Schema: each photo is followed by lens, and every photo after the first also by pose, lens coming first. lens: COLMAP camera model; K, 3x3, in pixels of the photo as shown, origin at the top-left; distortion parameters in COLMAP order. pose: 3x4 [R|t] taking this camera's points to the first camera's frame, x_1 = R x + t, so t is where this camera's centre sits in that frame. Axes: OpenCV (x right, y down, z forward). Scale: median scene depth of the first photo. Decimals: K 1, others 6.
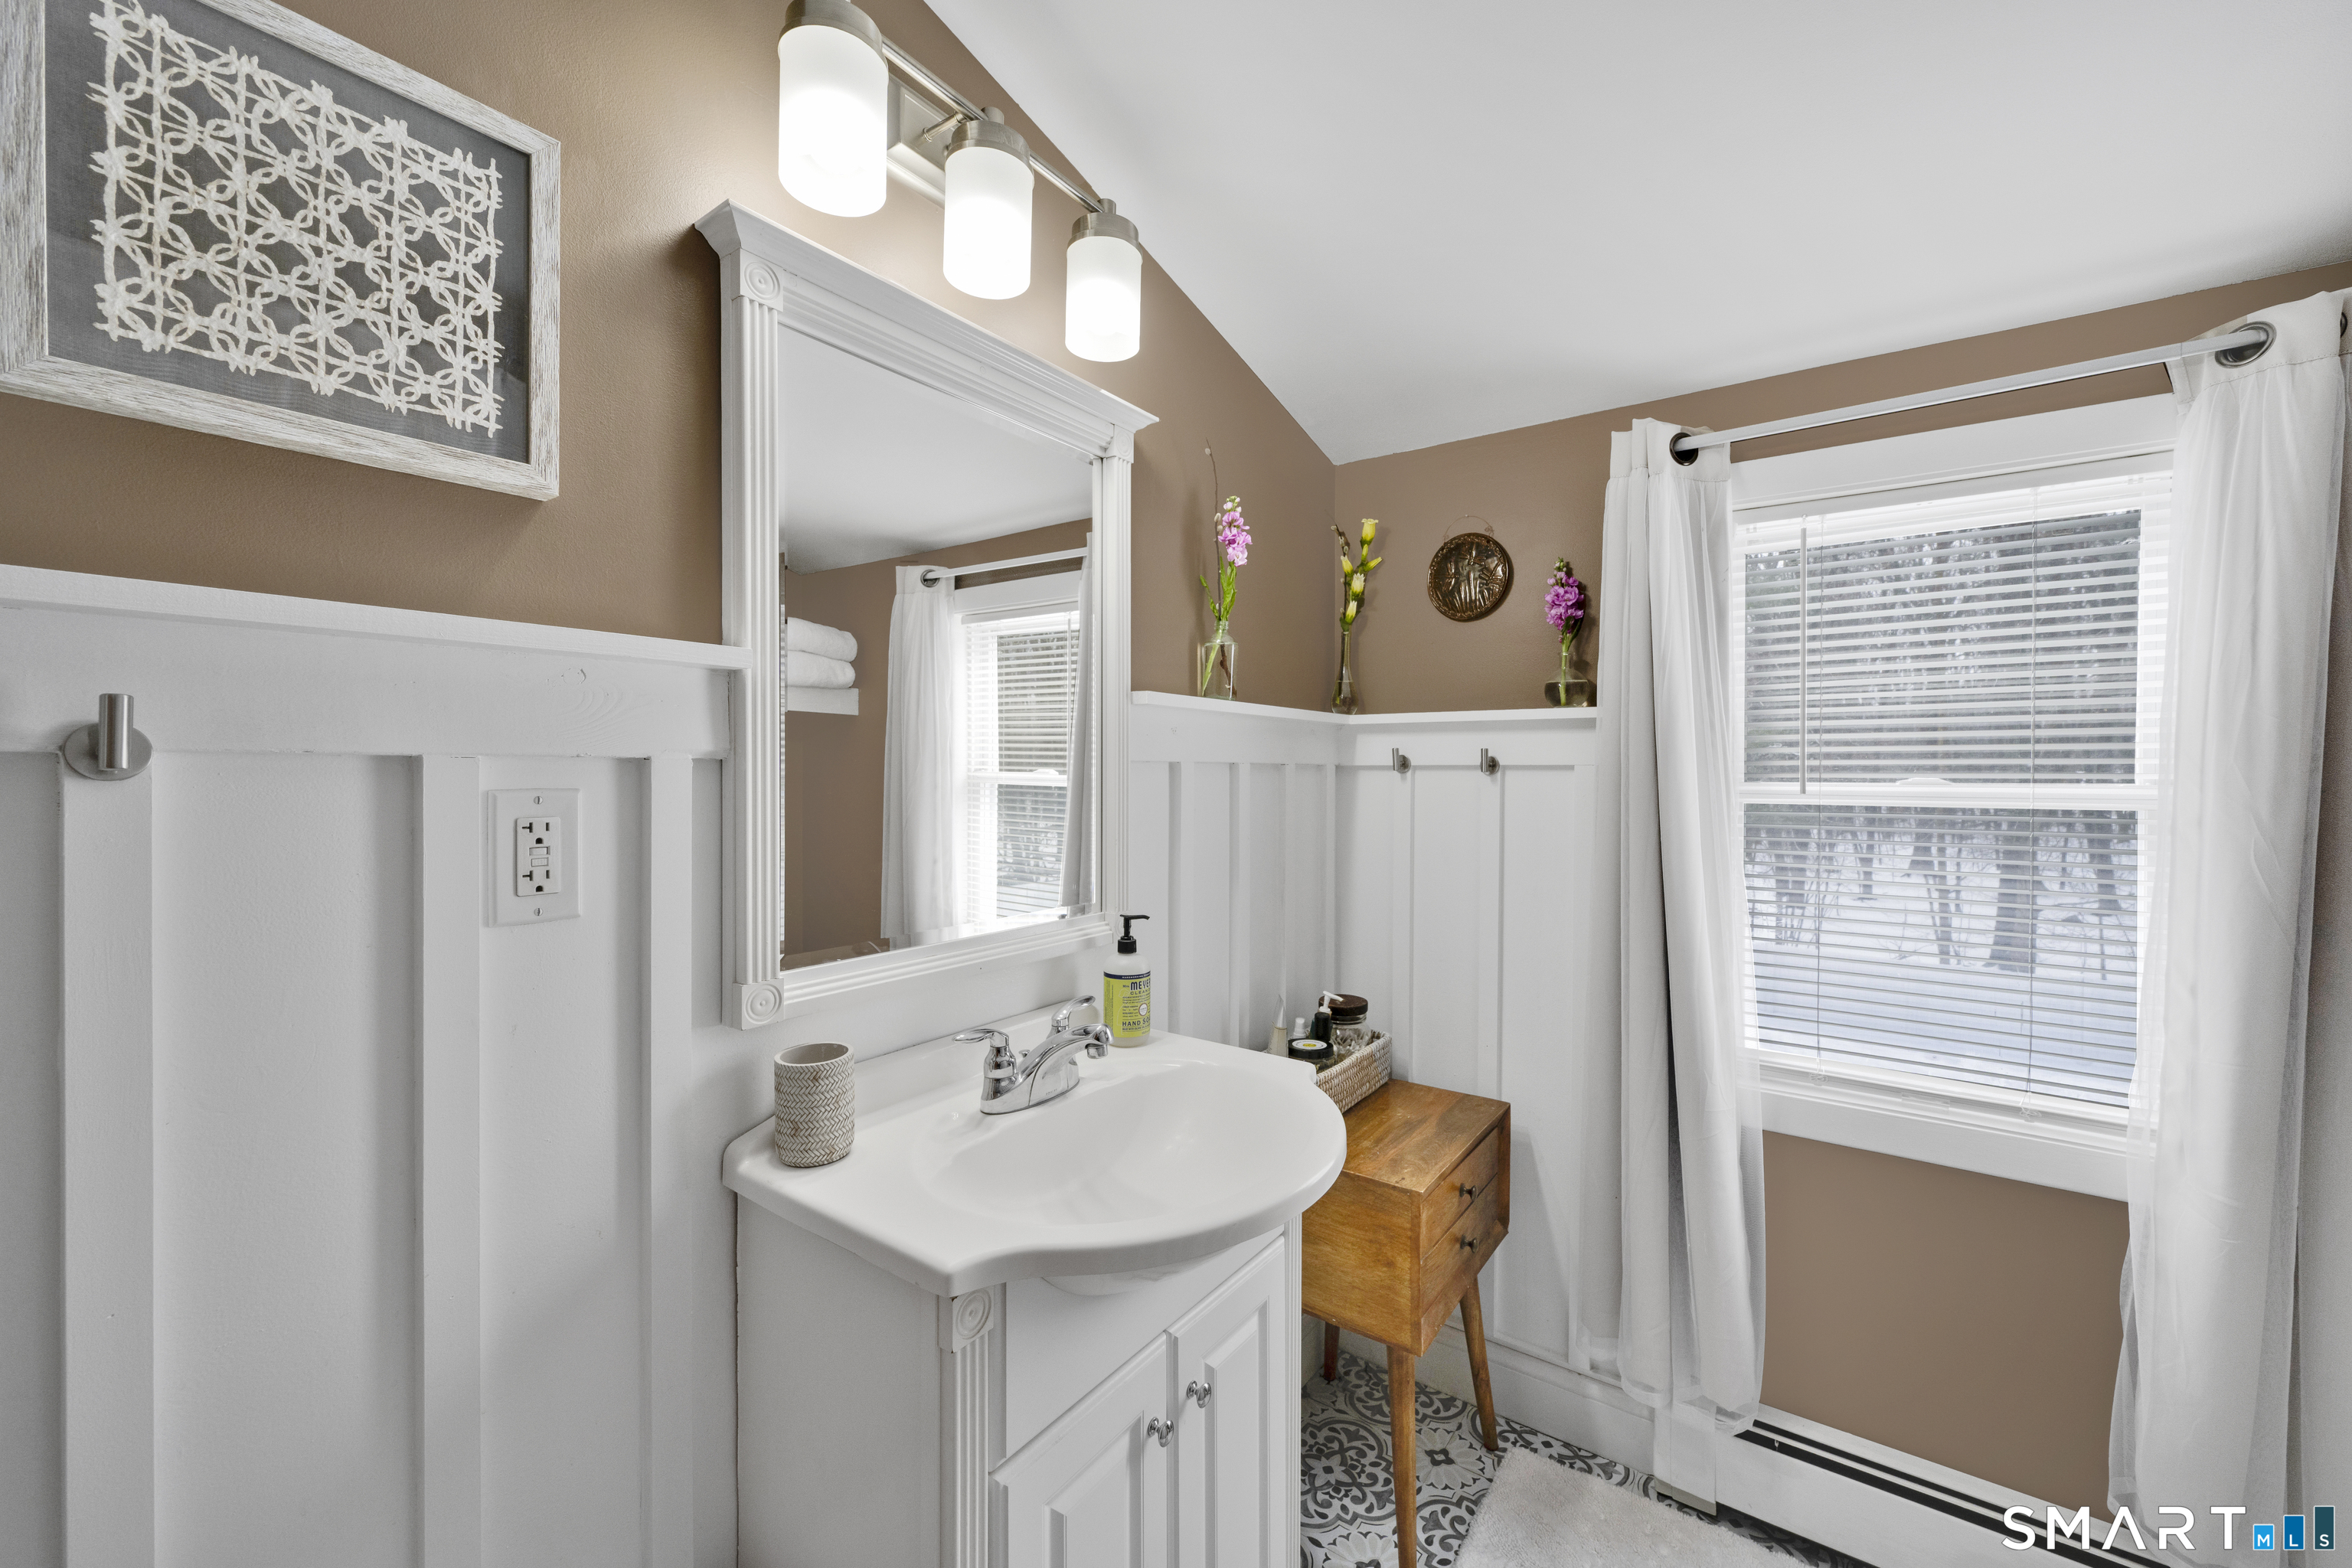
lens RADIAL K [[935.3, 0, 1166.3], [0, 935.3, 780.2], [0, 0, 1]] dist [0.000428, 0.000023]
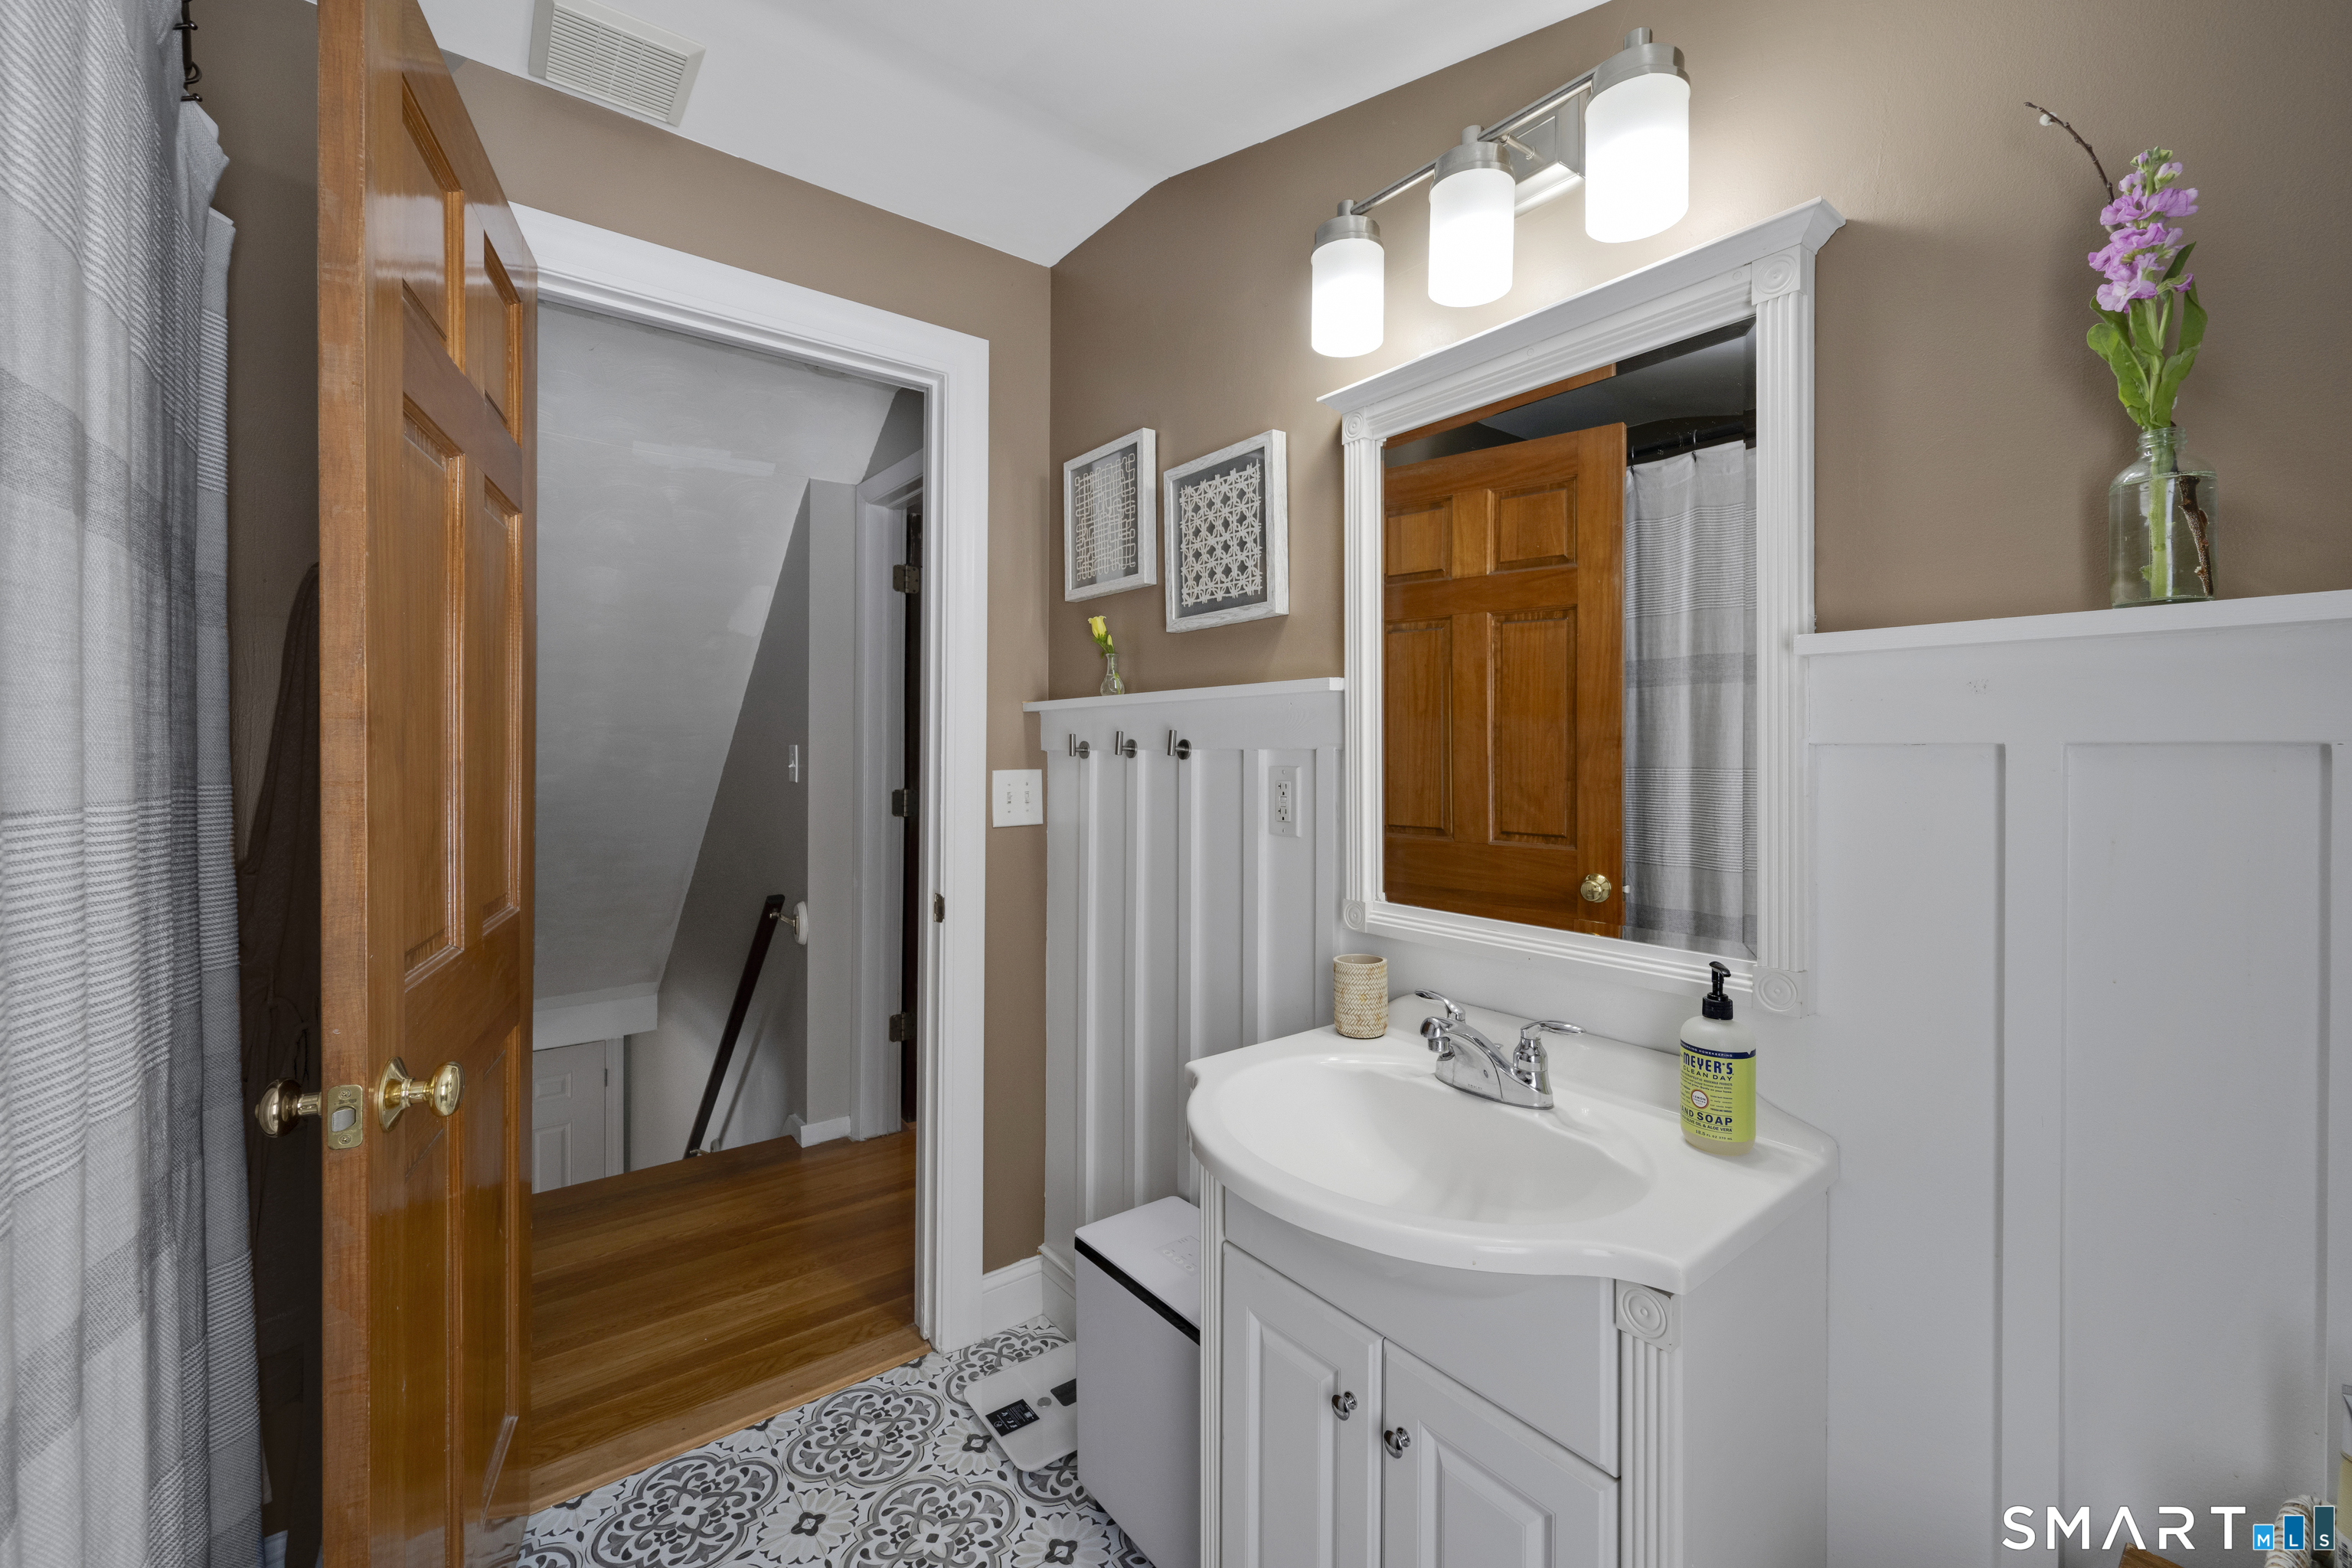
lens RADIAL K [[935.3, 0, 1166.3], [0, 935.3, 780.2], [0, 0, 1]] dist [0.000428, 0.000023]
pose [[-0.272652, 0.002903, -0.962108, 1.420283], [-0.032670, 0.999391, 0.012274, 0.023386], [0.961558, 0.034779, -0.272391, 1.505838]]
